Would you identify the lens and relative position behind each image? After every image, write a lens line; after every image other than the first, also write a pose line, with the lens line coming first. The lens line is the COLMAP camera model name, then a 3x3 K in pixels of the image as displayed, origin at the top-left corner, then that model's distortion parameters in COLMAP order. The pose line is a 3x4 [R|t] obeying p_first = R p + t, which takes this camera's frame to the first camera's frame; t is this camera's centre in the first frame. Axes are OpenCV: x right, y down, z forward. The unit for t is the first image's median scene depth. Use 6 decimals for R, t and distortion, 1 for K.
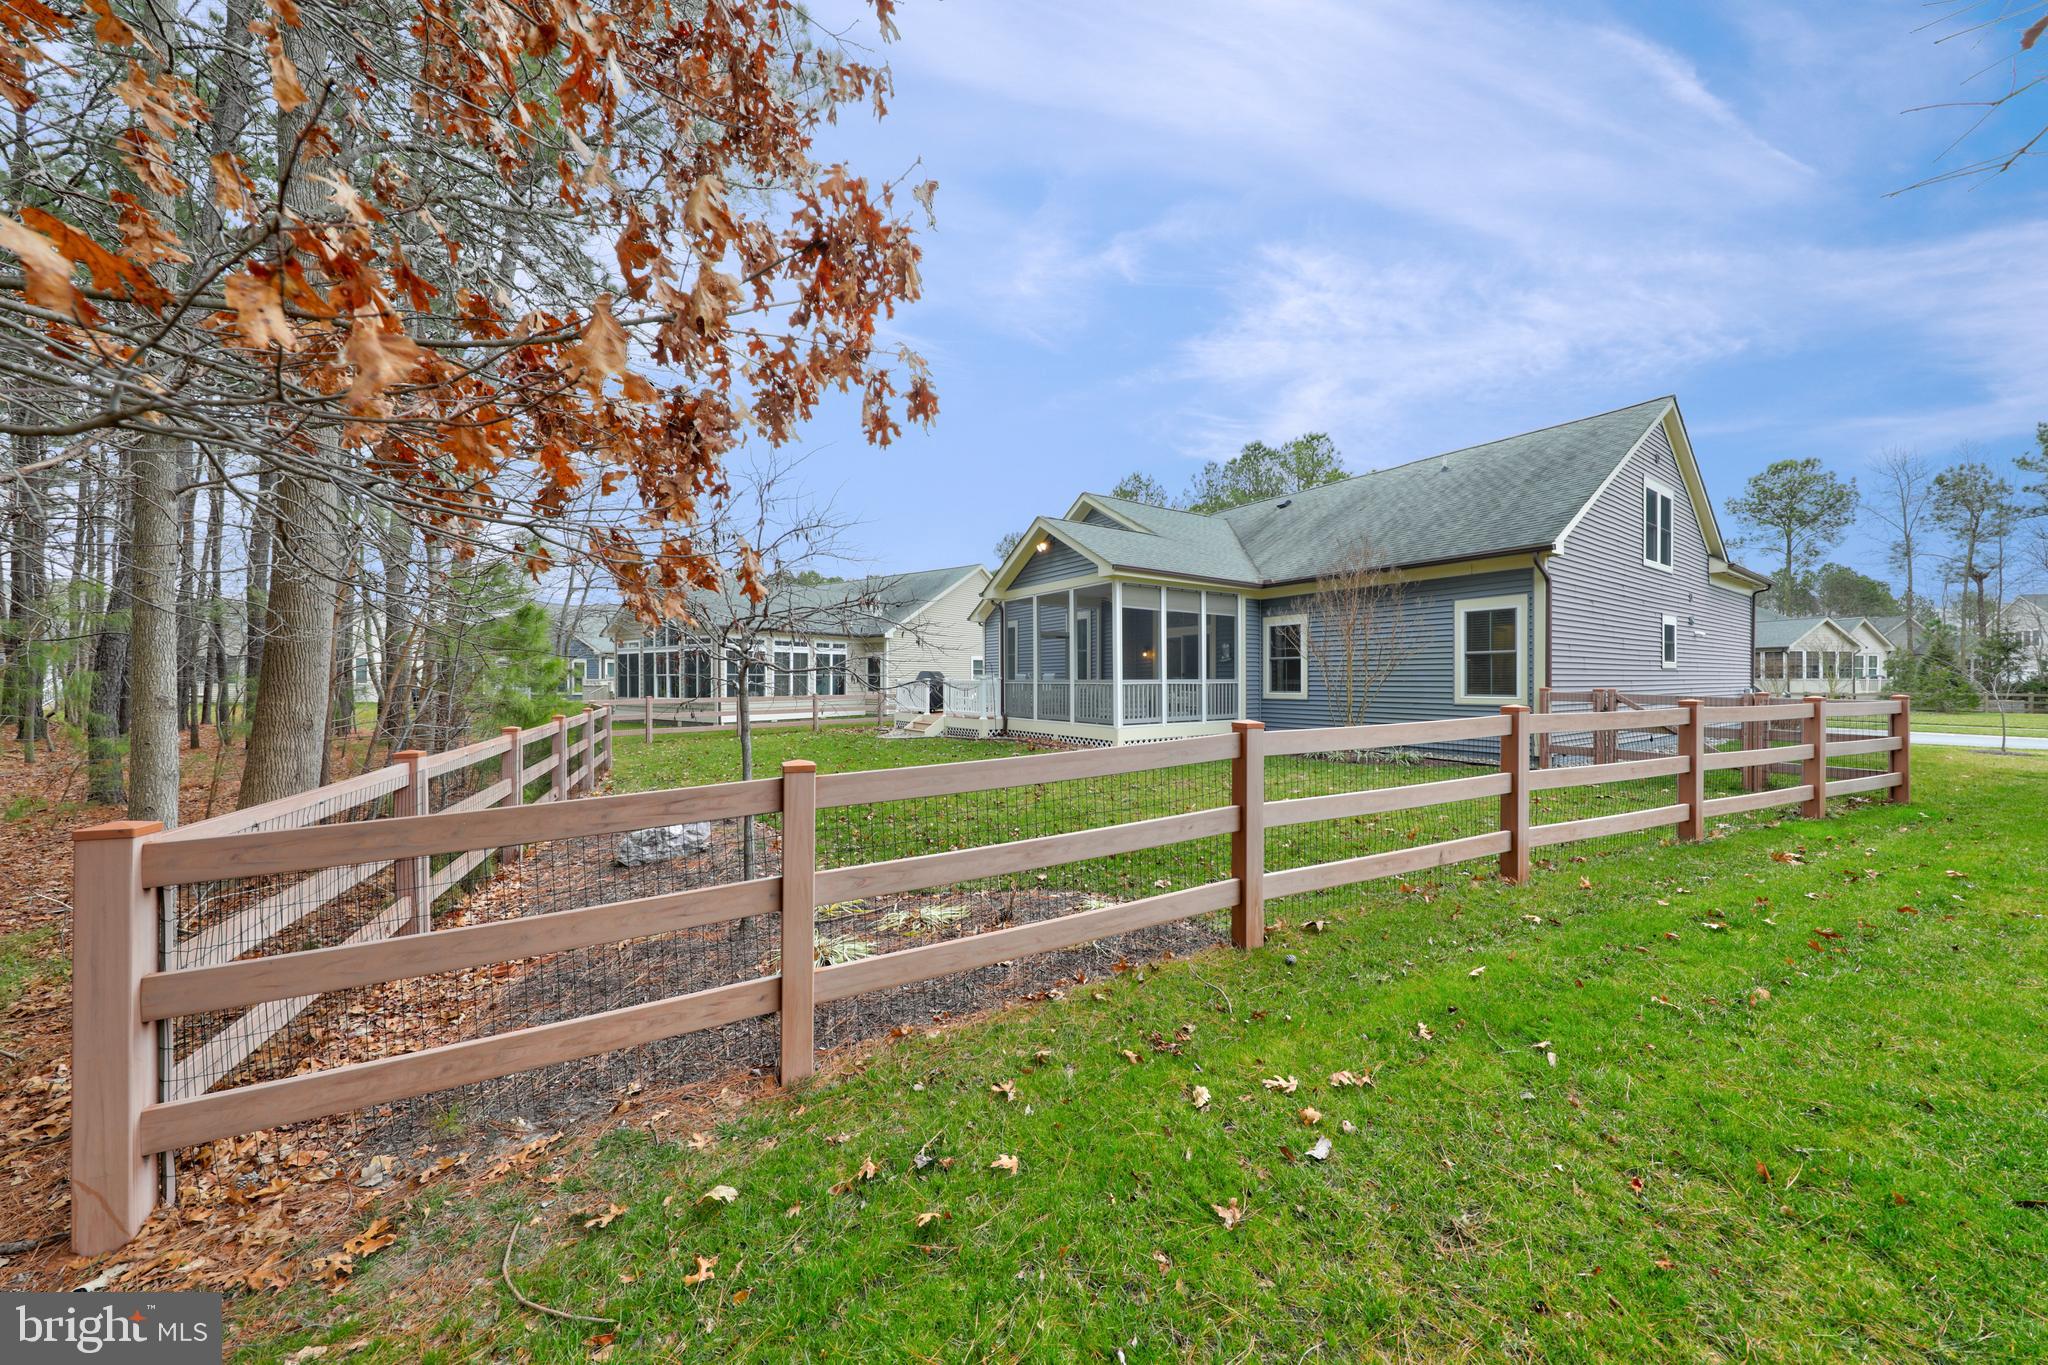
lens RADIAL K [[713.0, 0, 1024.0], [0, 713.0, 682.5], [0, 0, 1]] dist [0.000007, -0.000001]
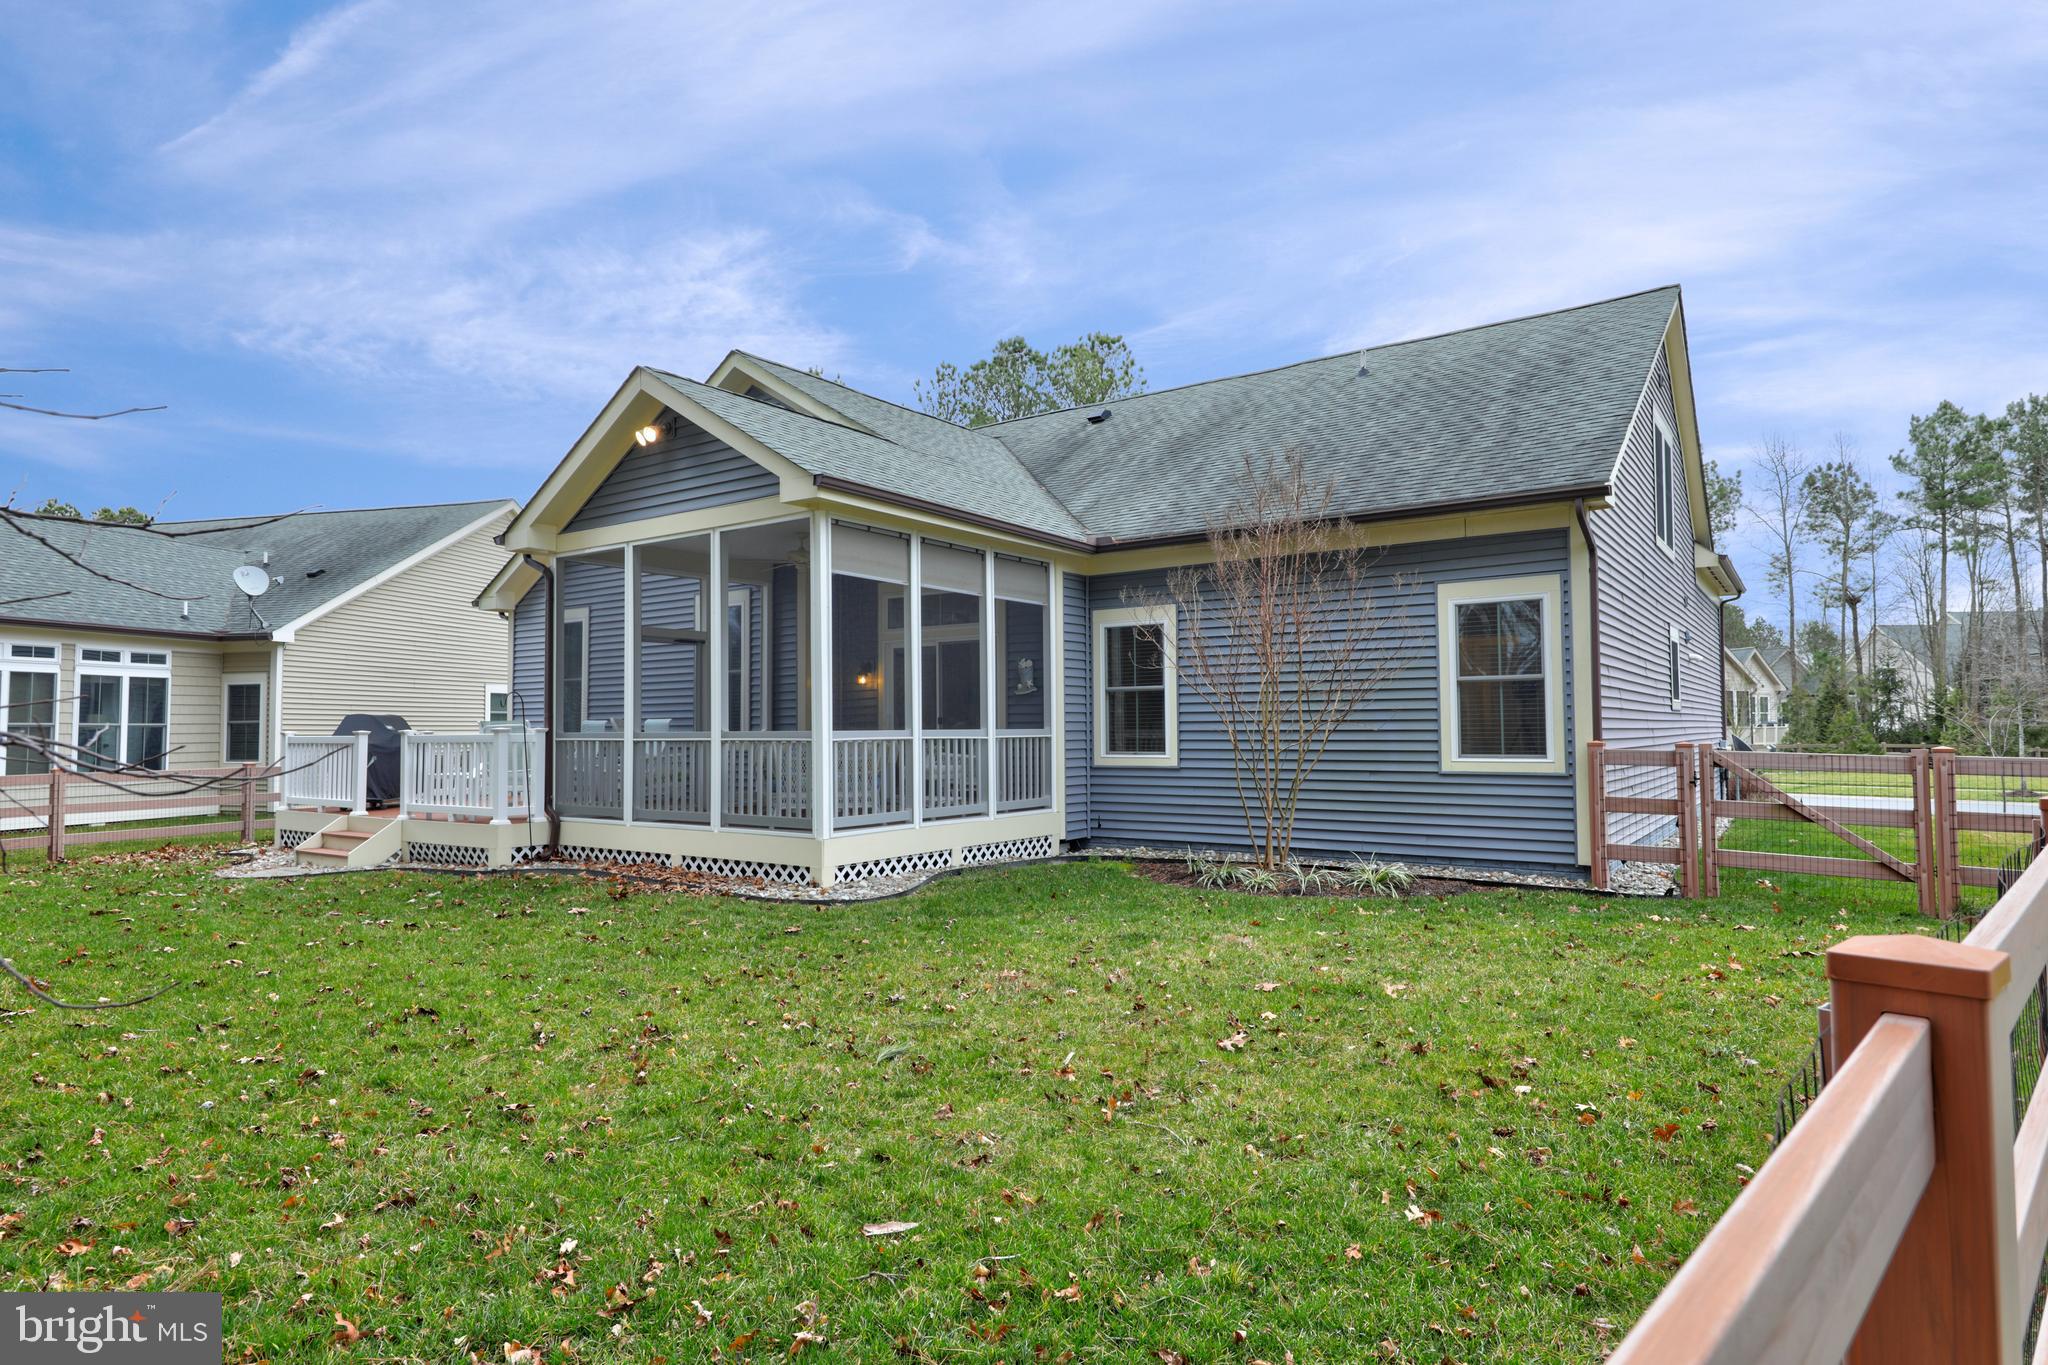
lens RADIAL K [[1147.3, 0, 1024.0], [0, 1147.3, 682.5], [0, 0, 1]] dist [0.016798, -0.000379]
pose [[0.938988, 0.010196, 0.343800, 0.000443], [0.006242, 0.998891, -0.046672, 0.000346], [-0.343894, 0.045971, 0.937882, 0.236550]]
